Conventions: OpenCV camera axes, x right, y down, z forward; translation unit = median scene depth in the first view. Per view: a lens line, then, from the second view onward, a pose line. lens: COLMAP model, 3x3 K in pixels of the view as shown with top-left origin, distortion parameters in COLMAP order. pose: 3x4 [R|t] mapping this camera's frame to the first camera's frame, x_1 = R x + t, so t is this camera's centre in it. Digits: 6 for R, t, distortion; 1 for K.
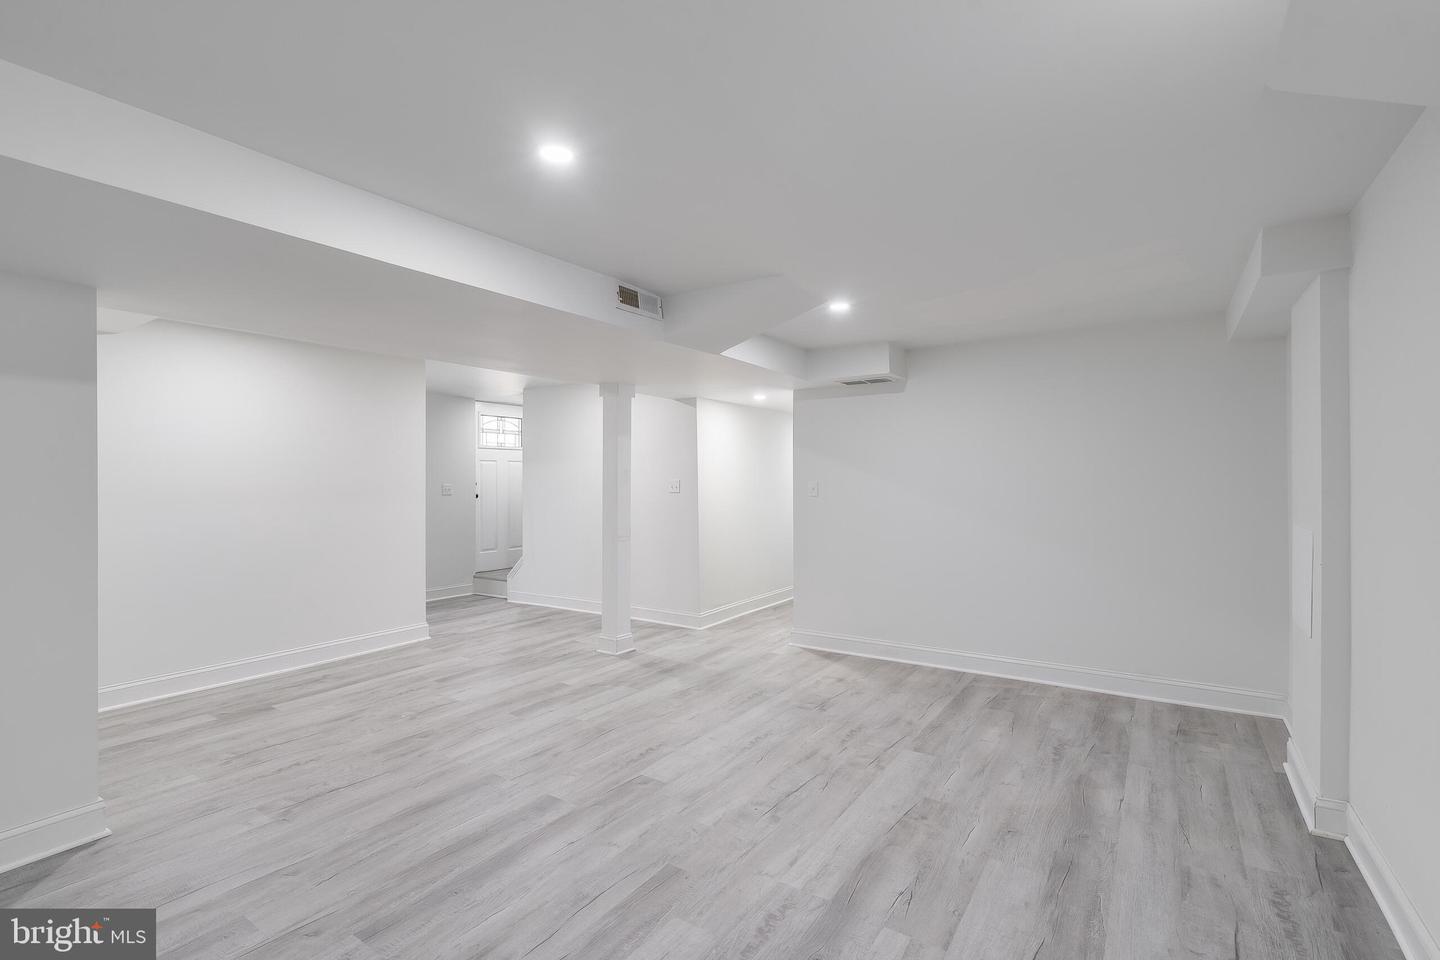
lens RADIAL K [[652.4, 0, 720.0], [0, 652.4, 480.0], [0, 0, 1]] dist [-0.003982, -0.000439]
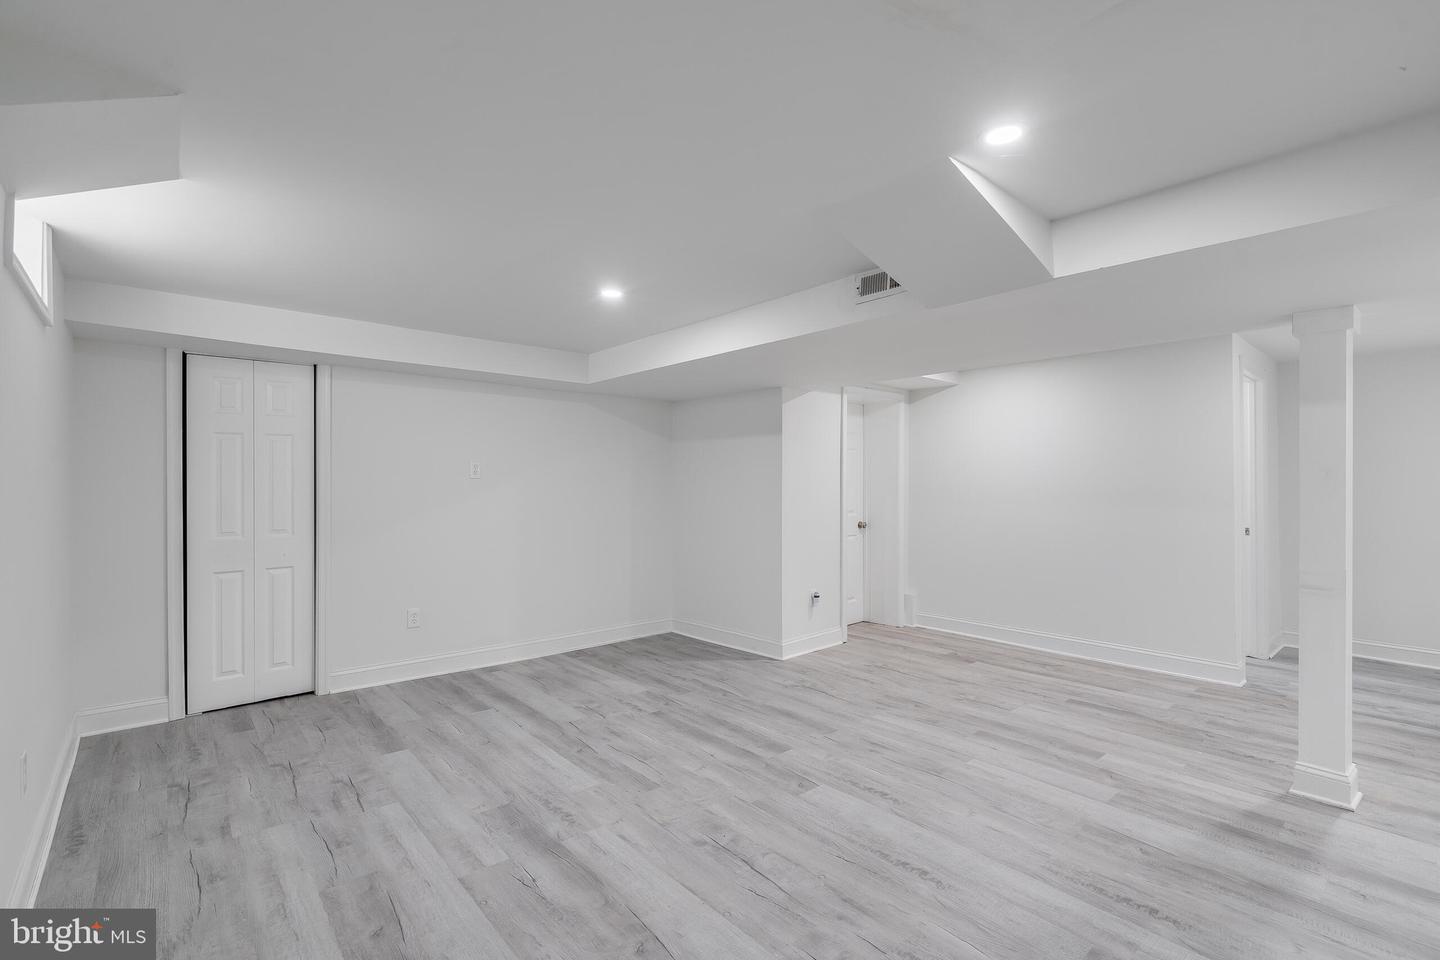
lens RADIAL K [[652.4, 0, 720.0], [0, 652.4, 480.0], [0, 0, 1]] dist [-0.003982, -0.000439]
pose [[-0.257844, -0.000148, -0.966186, 0.721973], [-0.001996, 0.999998, 0.000380, -0.004140], [0.966184, 0.002026, -0.257844, 0.928719]]
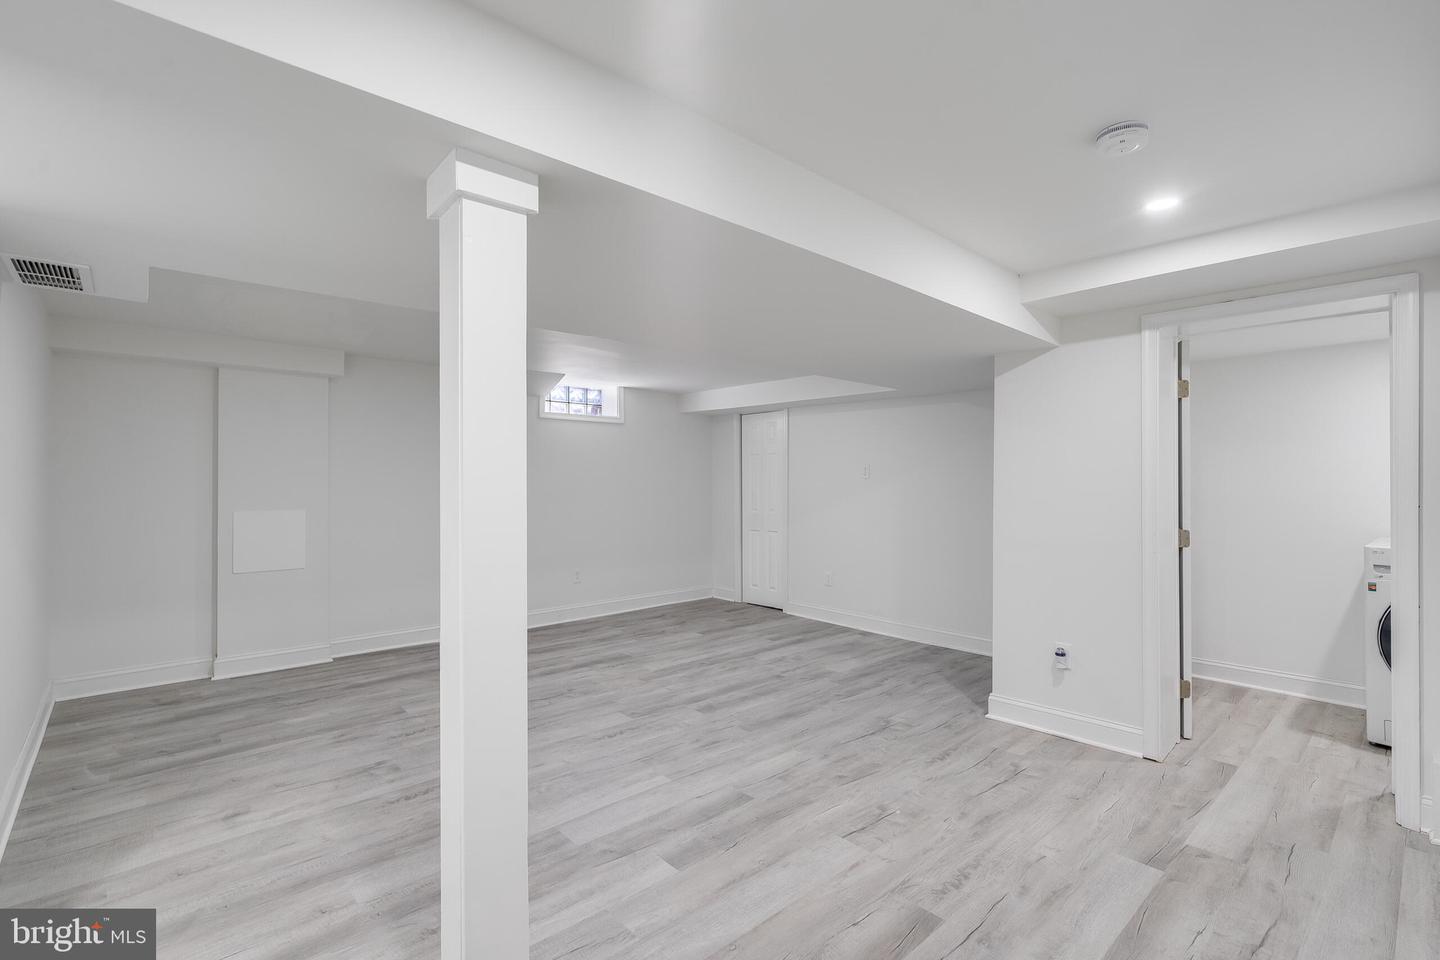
lens RADIAL K [[652.4, 0, 720.0], [0, 652.4, 480.0], [0, 0, 1]] dist [-0.003982, -0.000439]
pose [[-0.971504, 0.001431, 0.237019, -0.487520], [0.001424, 0.999999, -0.000201, -0.003601], [-0.237019, 0.000142, -0.971505, 1.825336]]
